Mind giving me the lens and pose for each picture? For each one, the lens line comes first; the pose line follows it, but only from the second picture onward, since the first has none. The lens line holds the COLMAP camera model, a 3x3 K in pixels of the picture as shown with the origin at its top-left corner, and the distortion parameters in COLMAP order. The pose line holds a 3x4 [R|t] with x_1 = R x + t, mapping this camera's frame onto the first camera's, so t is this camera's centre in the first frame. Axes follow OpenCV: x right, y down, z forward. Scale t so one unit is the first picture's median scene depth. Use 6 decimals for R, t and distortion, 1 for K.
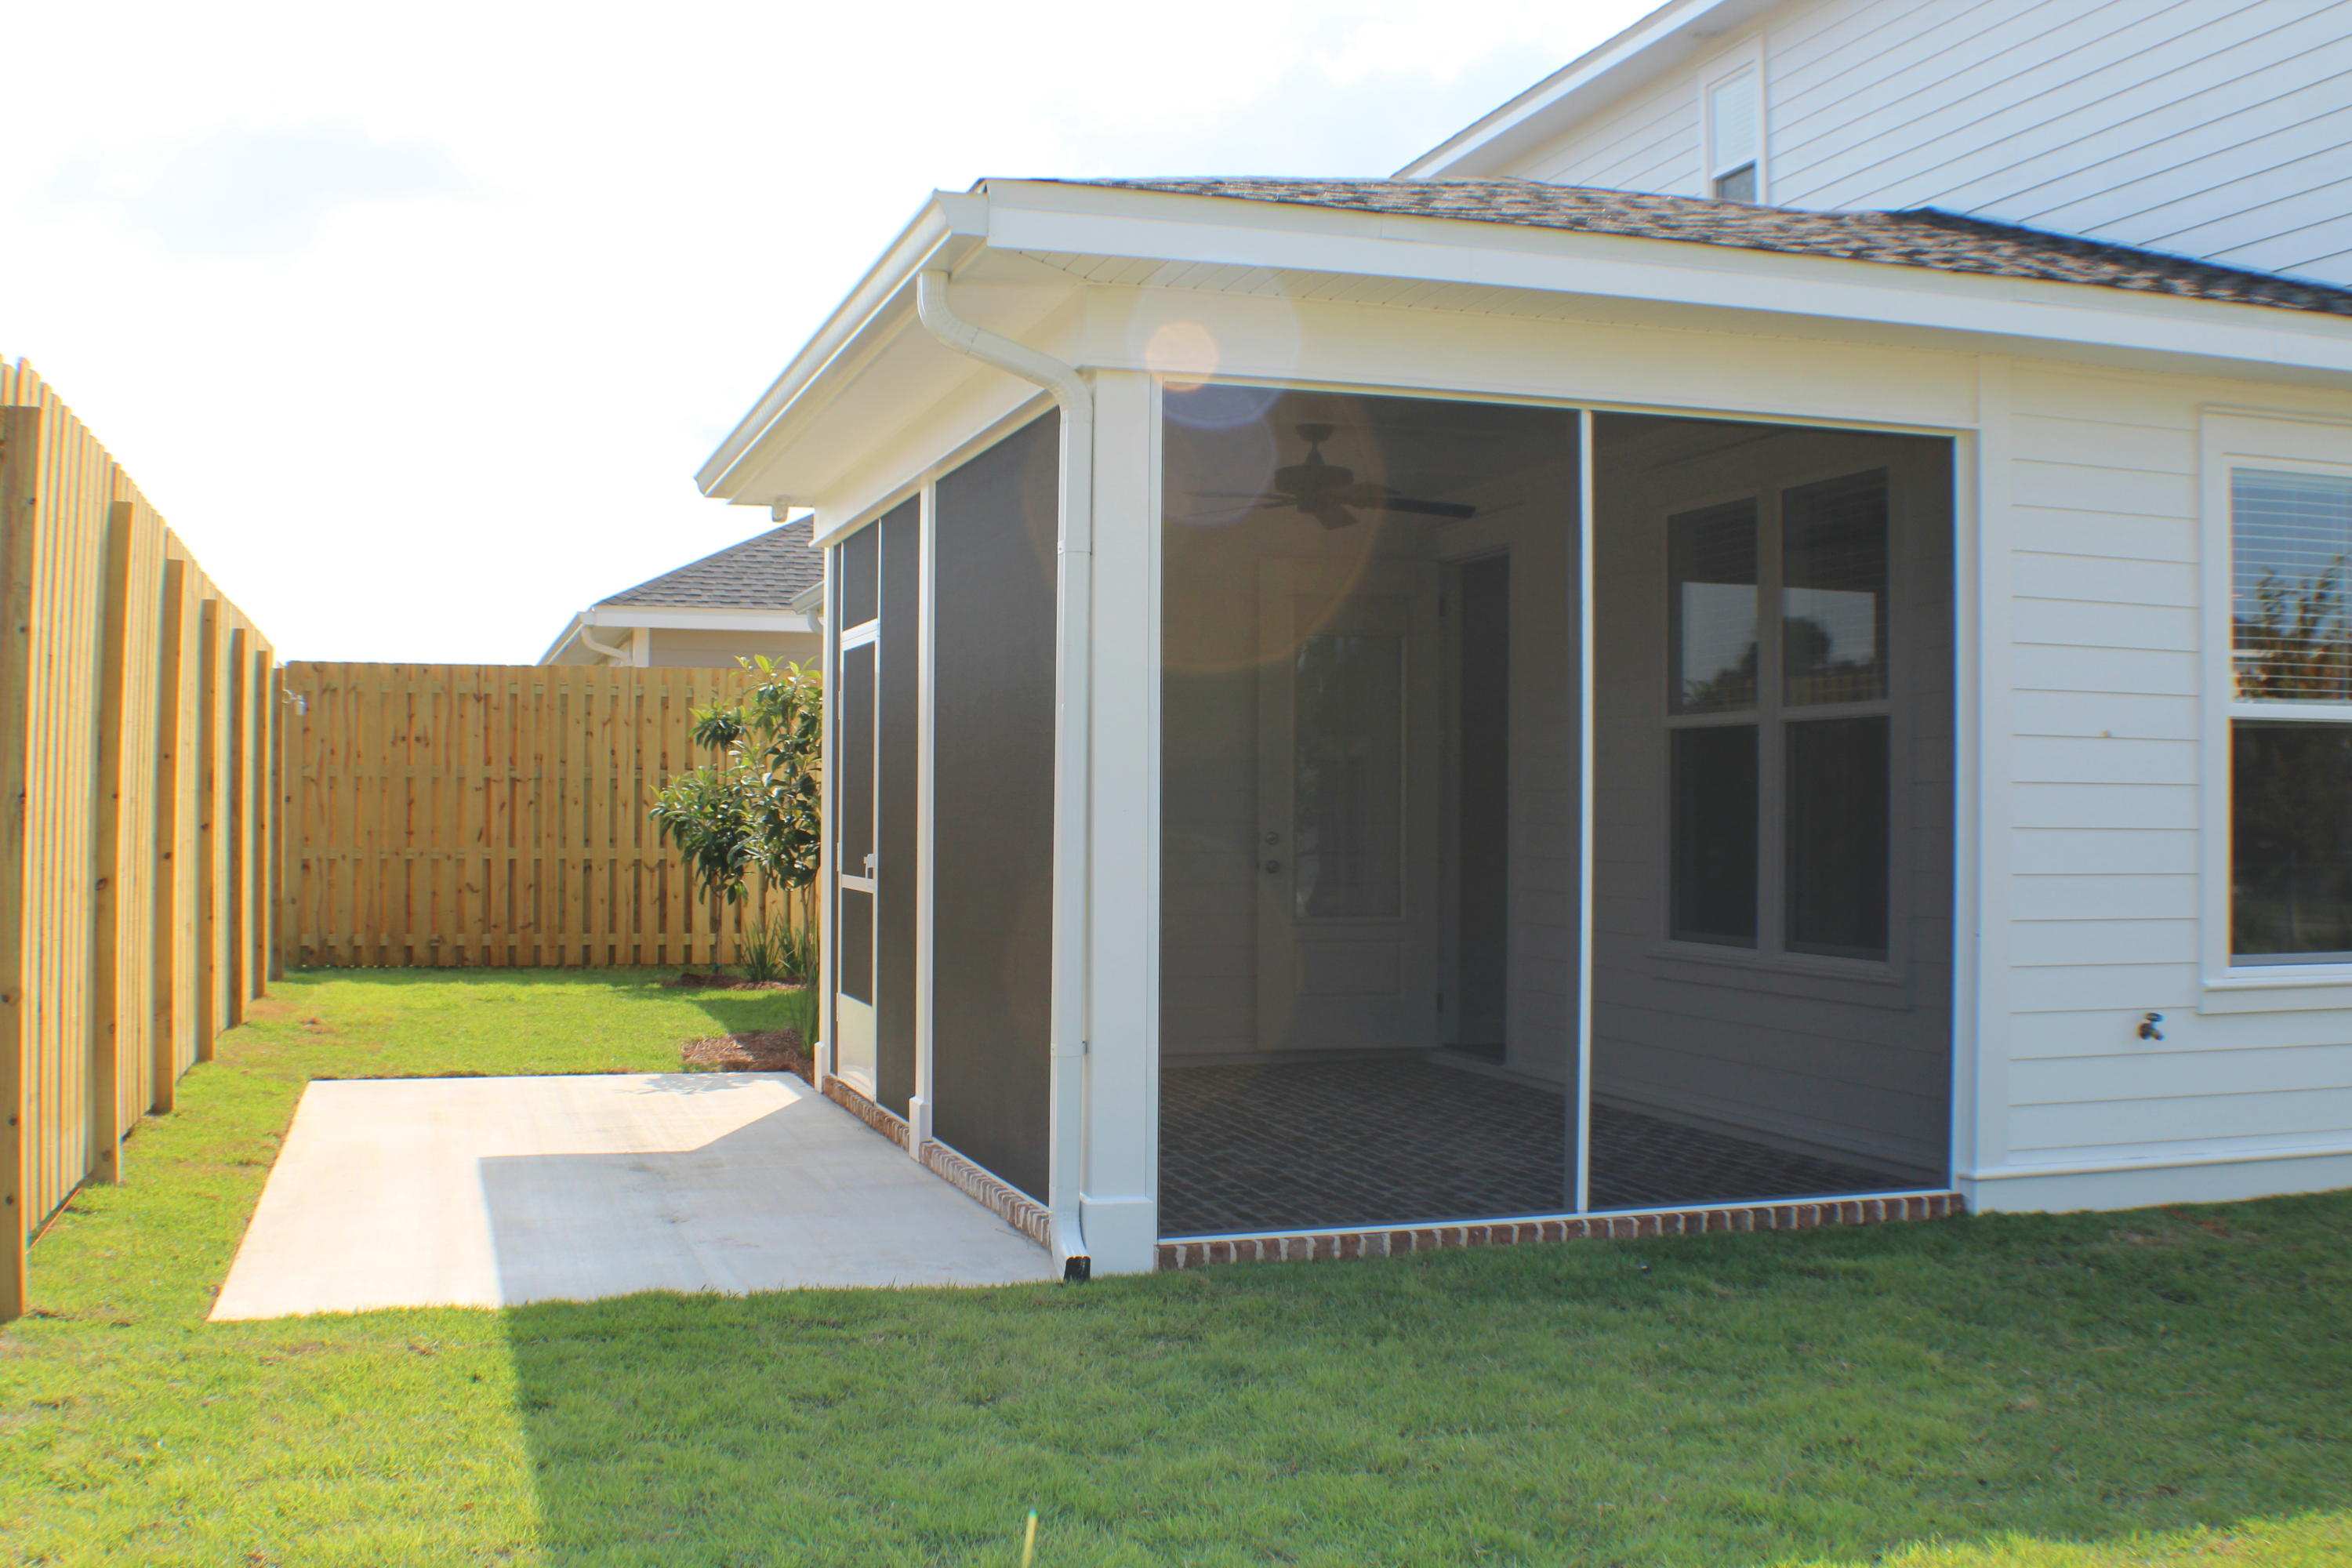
lens RADIAL K [[2458.4, 0, 1176.0], [0, 2458.4, 784.0], [0, 0, 1]] dist [-0.172561, 0.046319]
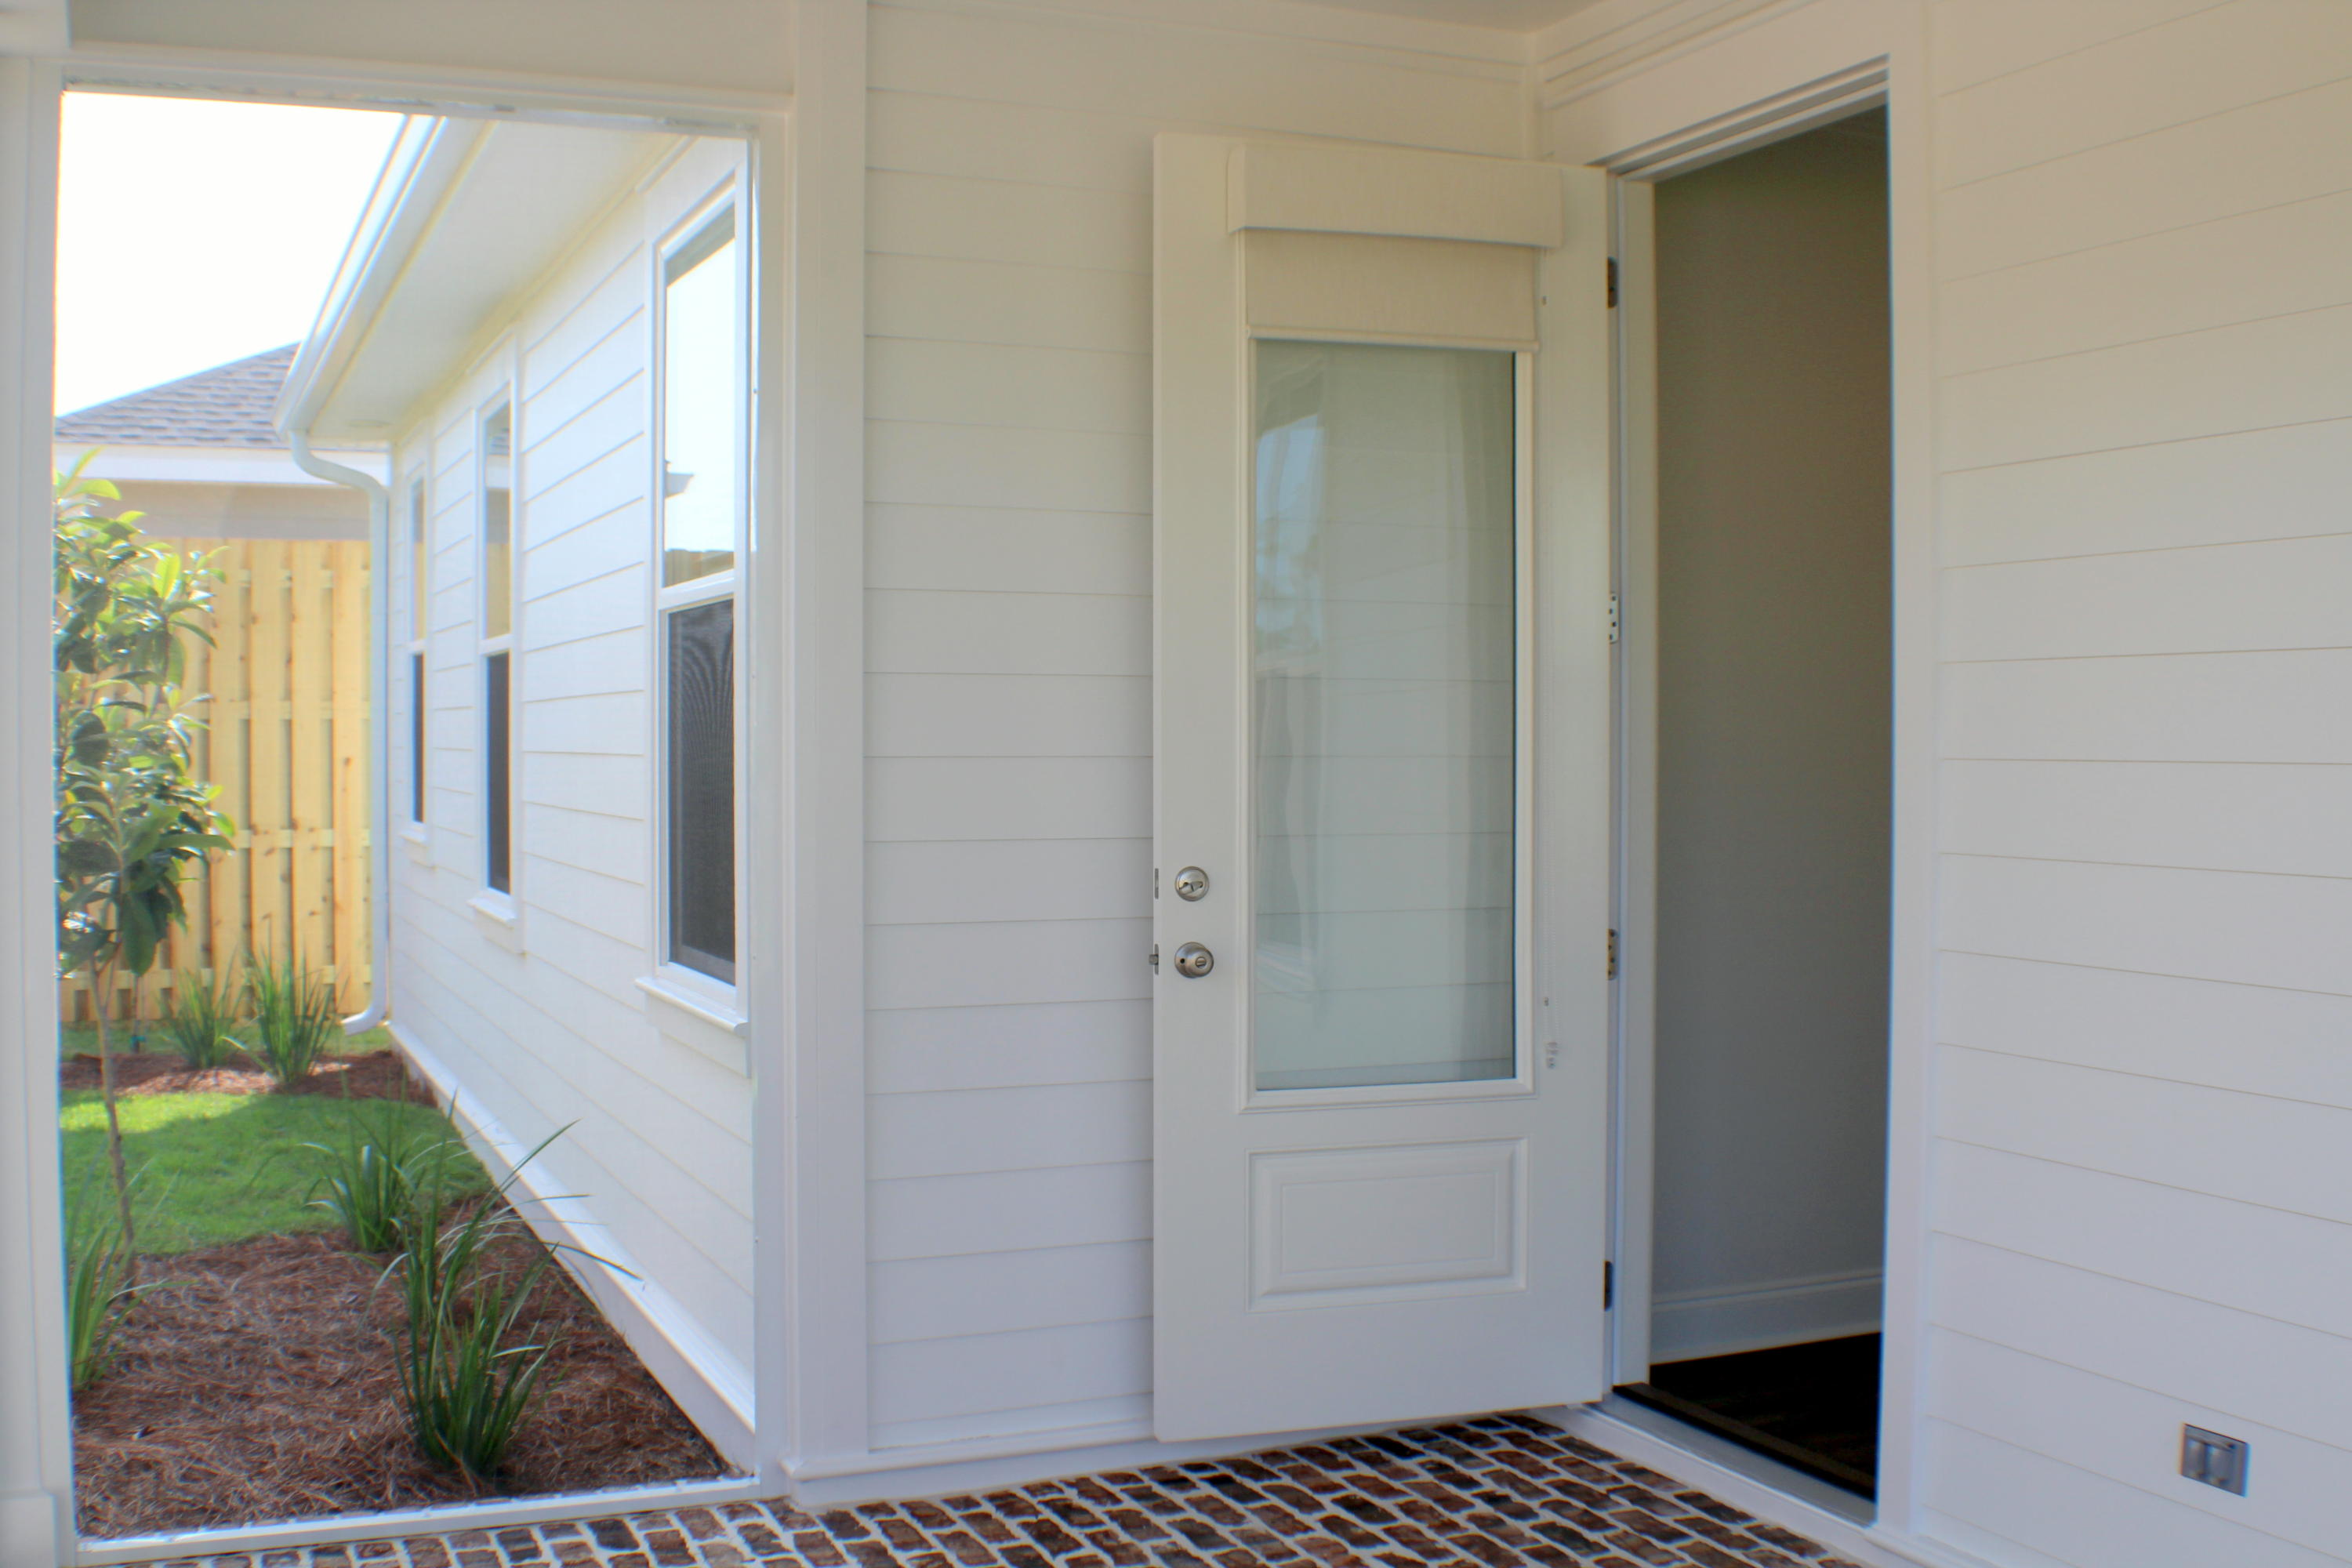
lens RADIAL K [[2458.4, 0, 1176.0], [0, 2458.4, 784.0], [0, 0, 1]] dist [-0.172561, 0.046319]
pose [[0.994021, -0.008300, 0.108878, -0.002517], [0.004990, 0.999518, 0.030641, -0.003256], [-0.109079, -0.029915, 0.993583, 0.451674]]
